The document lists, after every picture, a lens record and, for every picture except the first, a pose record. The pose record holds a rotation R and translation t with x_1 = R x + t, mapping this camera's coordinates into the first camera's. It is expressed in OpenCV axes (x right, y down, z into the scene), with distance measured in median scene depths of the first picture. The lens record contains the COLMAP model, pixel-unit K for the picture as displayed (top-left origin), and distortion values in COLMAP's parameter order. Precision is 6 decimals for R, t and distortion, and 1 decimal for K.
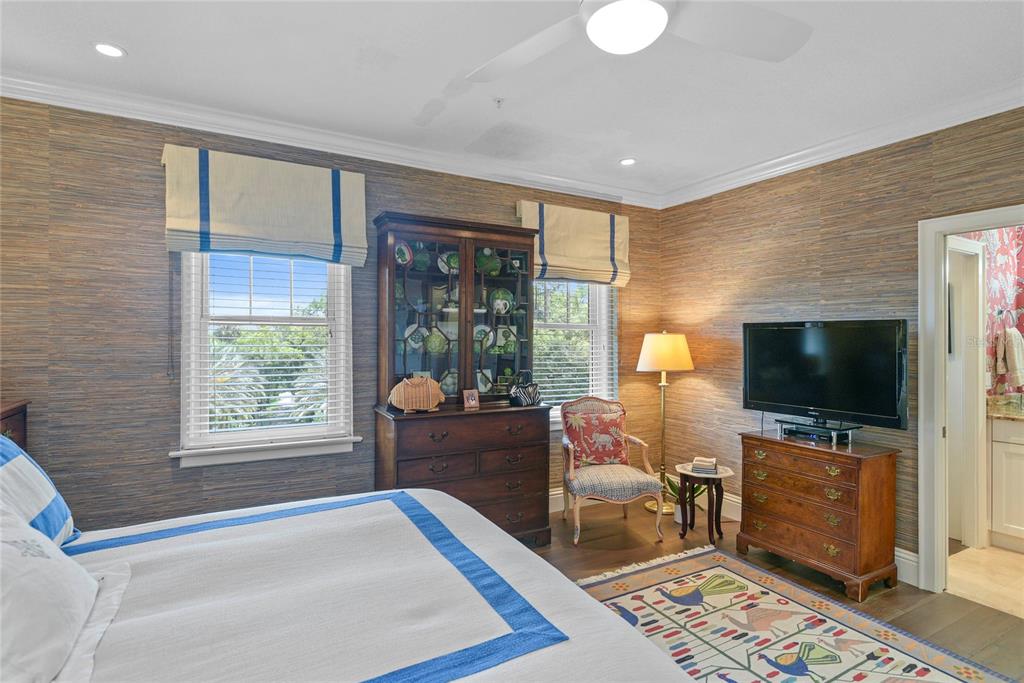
lens RADIAL K [[520.9, 0, 508.8], [0, 520.9, 340.3], [0, 0, 1]] dist [0.018987, -0.007352]
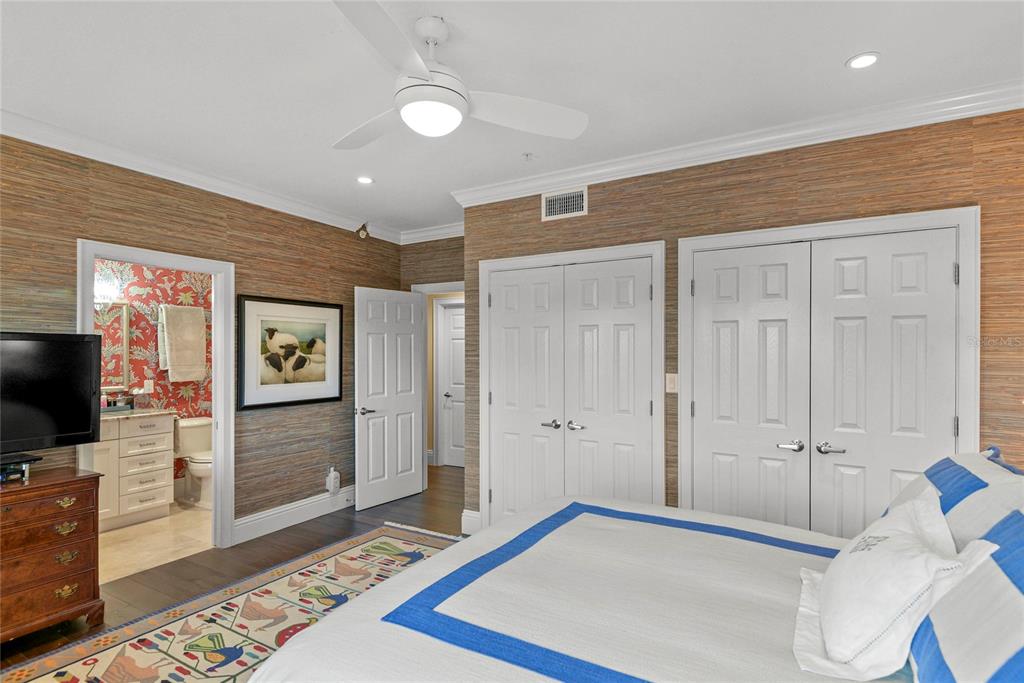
lens RADIAL K [[520.9, 0, 511.6], [0, 520.9, 351.3], [0, 0, 1]] dist [0.018987, -0.007352]
pose [[-0.503329, 0.000679, 0.864095, -0.521738], [0.002917, 0.999995, 0.000913, -0.005299], [-0.864090, 0.002980, -0.503329, 0.776195]]
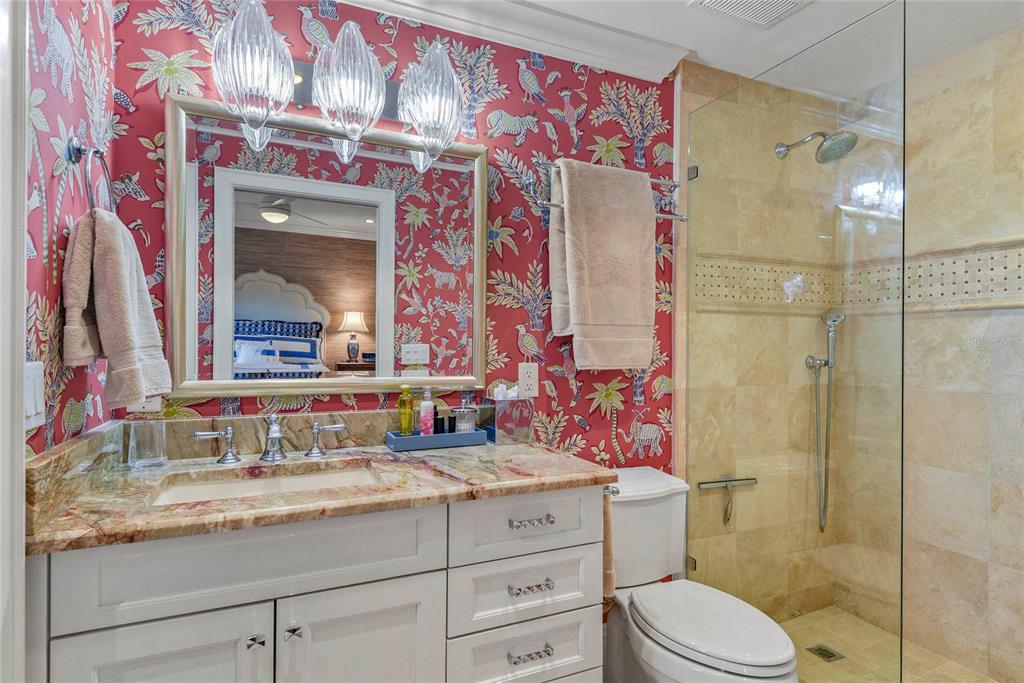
lens RADIAL K [[520.9, 0, 512.6], [0, 520.9, 349.0], [0, 0, 1]] dist [0.018987, -0.007352]
pose [[0.079626, 0.002807, 0.996821, 0.808242], [-0.004137, 0.999988, -0.002485, 0.065717], [-0.996816, -0.003926, 0.079637, 0.896256]]
